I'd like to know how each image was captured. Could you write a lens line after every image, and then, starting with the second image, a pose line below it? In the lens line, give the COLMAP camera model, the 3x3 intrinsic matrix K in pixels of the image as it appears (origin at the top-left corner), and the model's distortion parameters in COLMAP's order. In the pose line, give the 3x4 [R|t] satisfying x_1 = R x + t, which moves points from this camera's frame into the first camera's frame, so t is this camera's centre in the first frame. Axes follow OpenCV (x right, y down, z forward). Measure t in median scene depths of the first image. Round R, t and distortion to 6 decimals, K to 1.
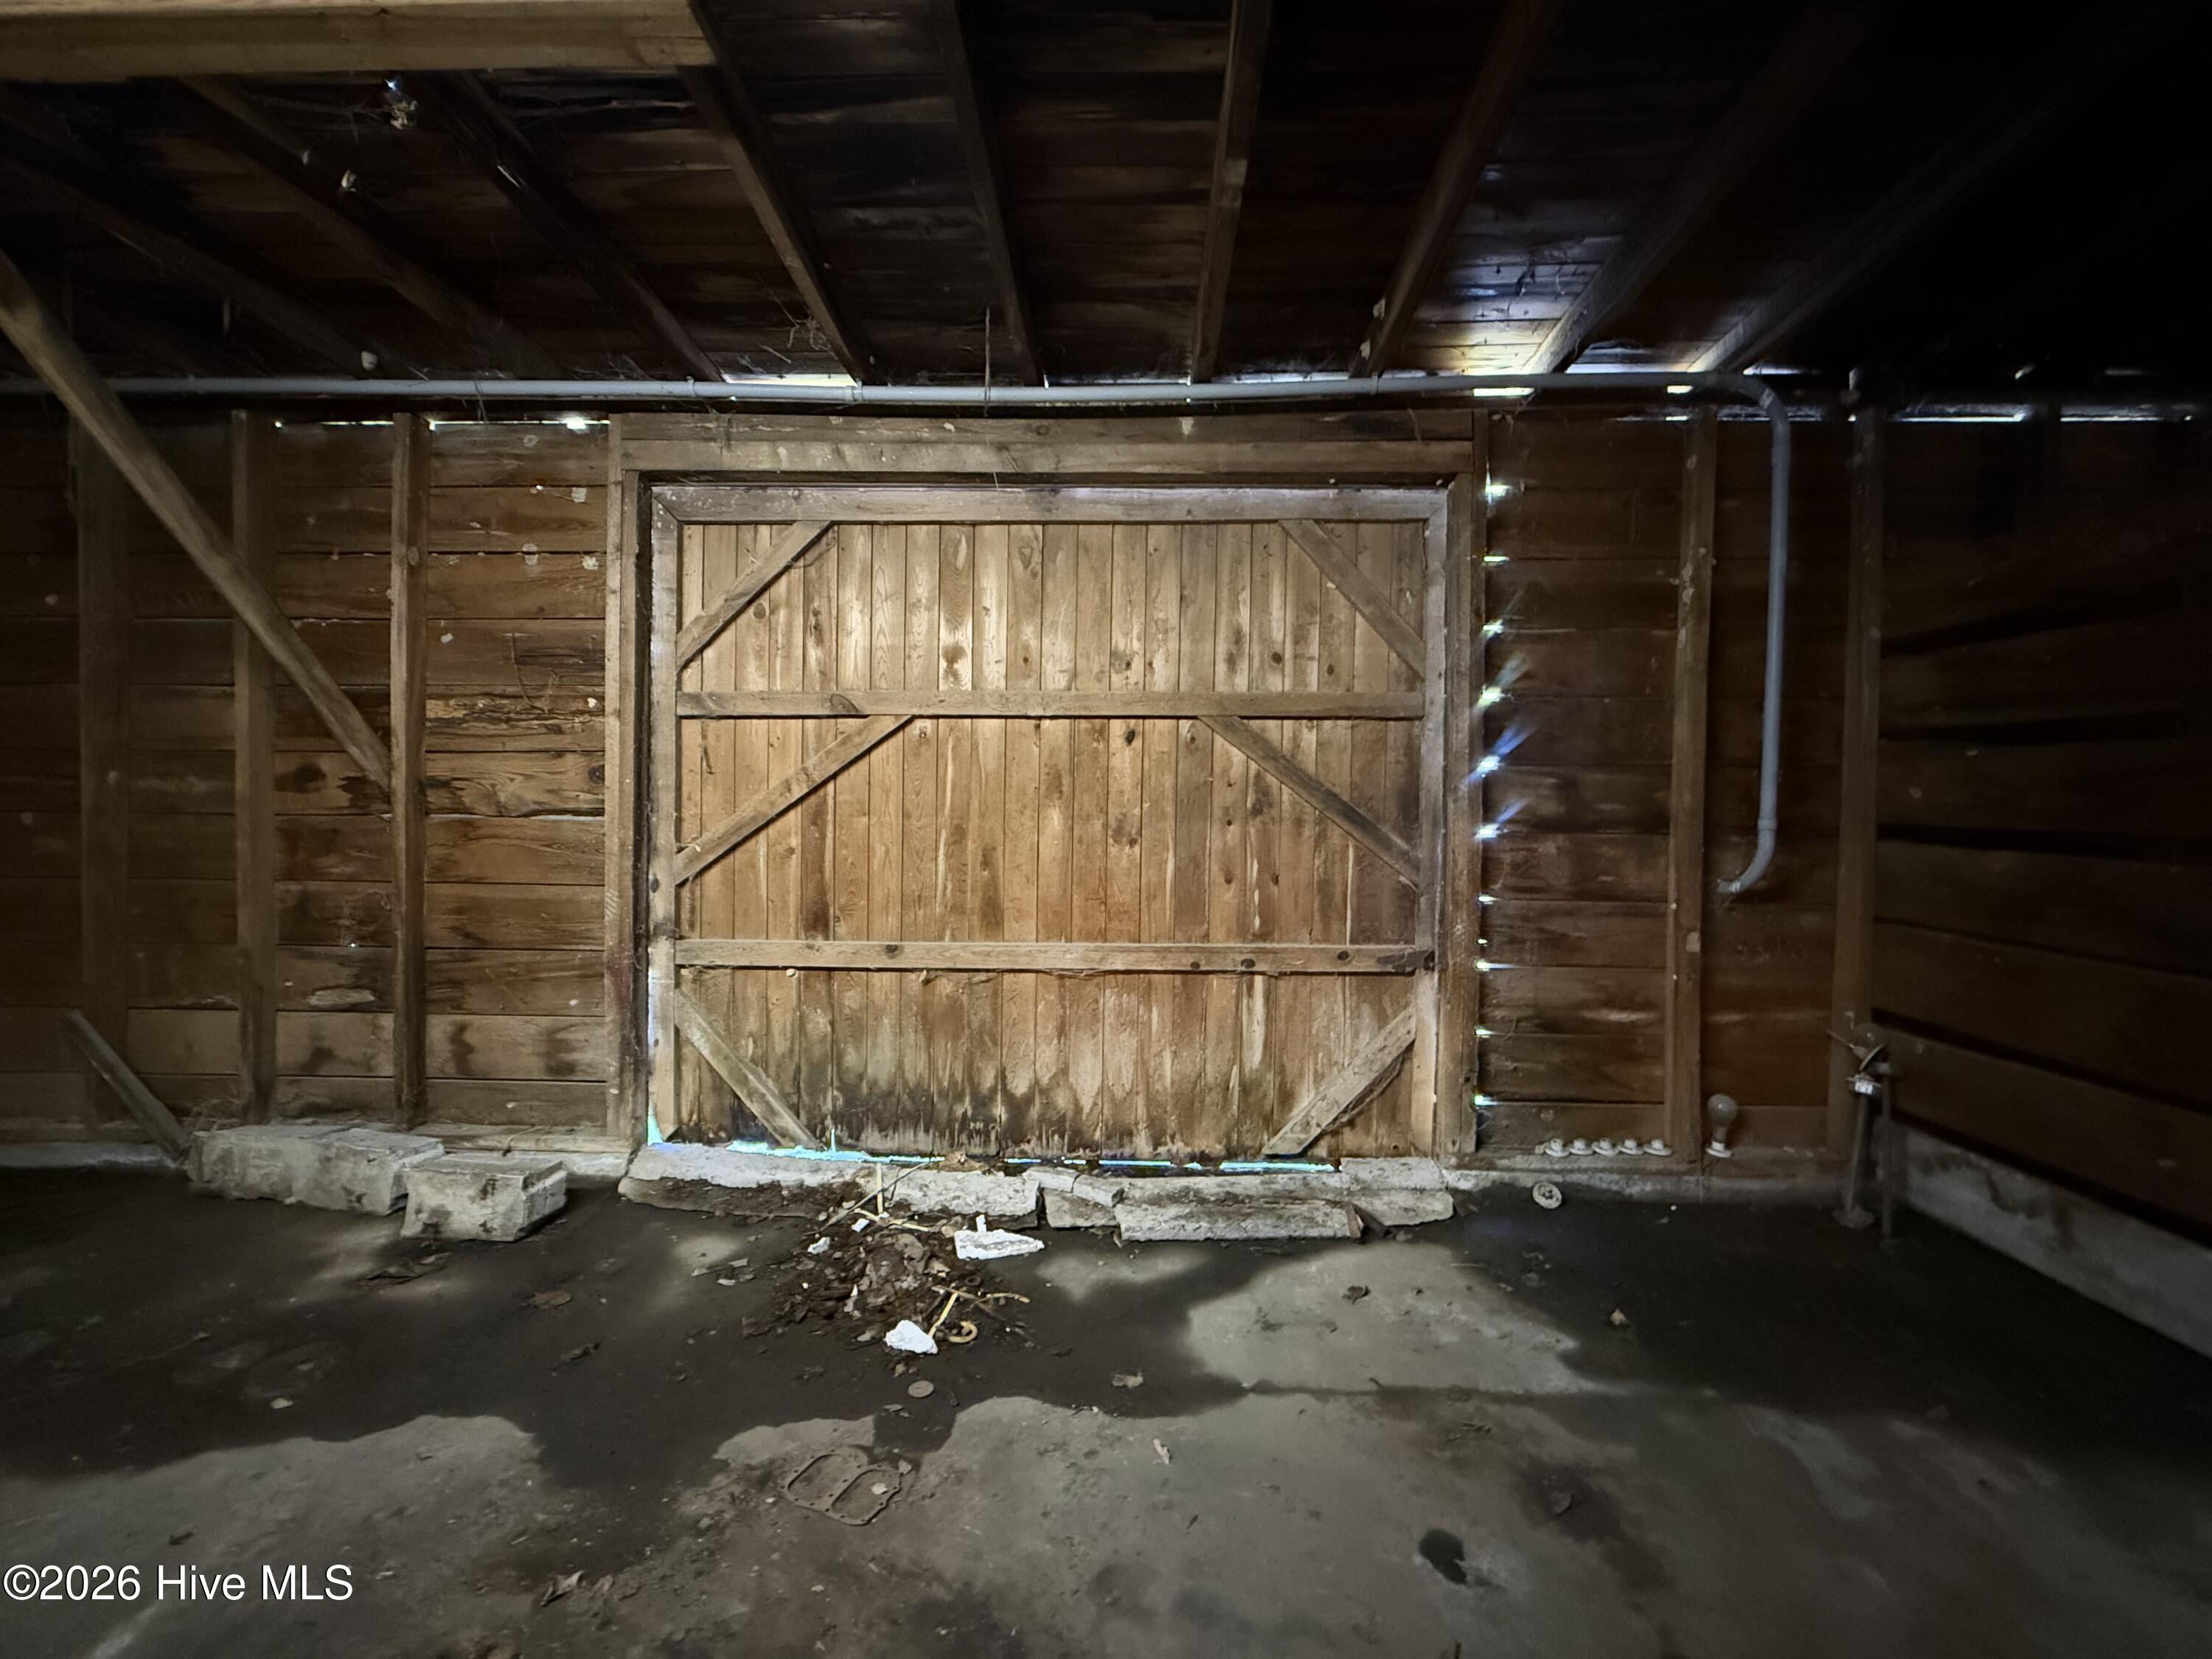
lens RADIAL K [[877.2, 0, 1099.0], [0, 877.2, 811.6], [0, 0, 1]] dist [-0.003915, 0.001073]
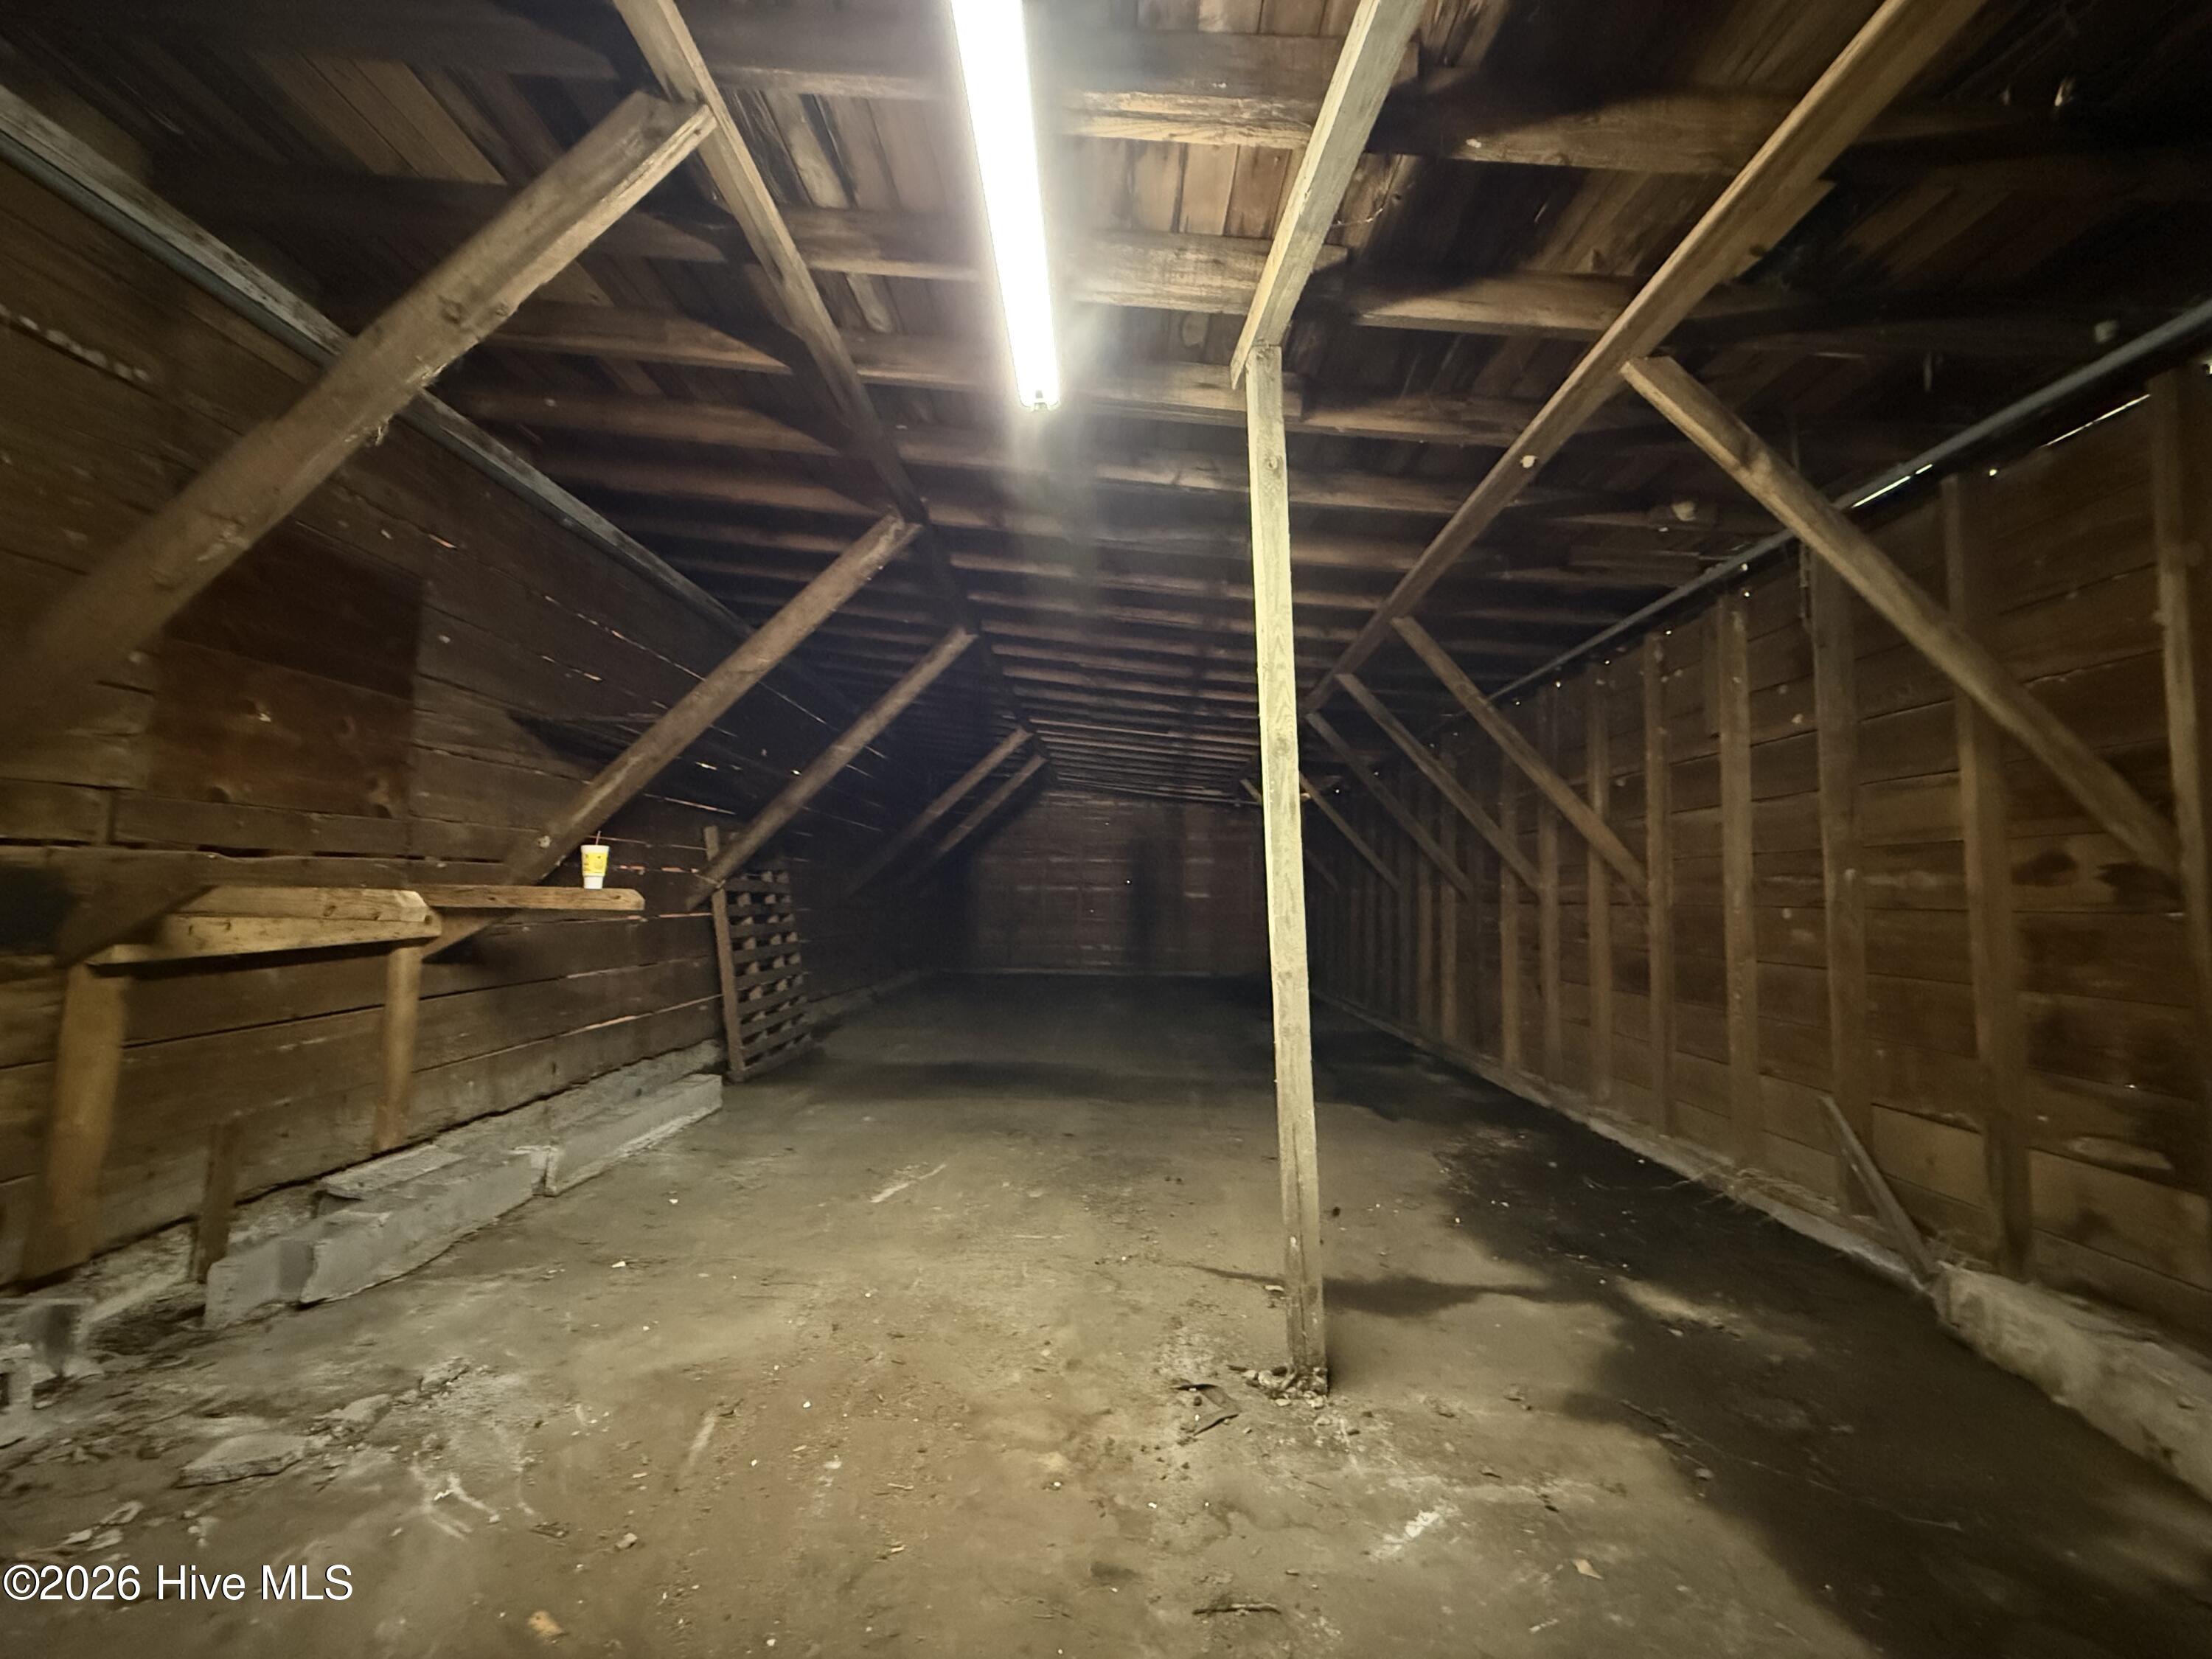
lens RADIAL K [[877.2, 0, 1108.7], [0, 877.2, 831.1], [0, 0, 1]] dist [-0.003915, 0.001073]
pose [[0.014256, -0.079190, -0.996758, -0.098493], [-0.025936, 0.996494, -0.079540, 0.015787], [0.999562, 0.026985, 0.012152, 0.105820]]
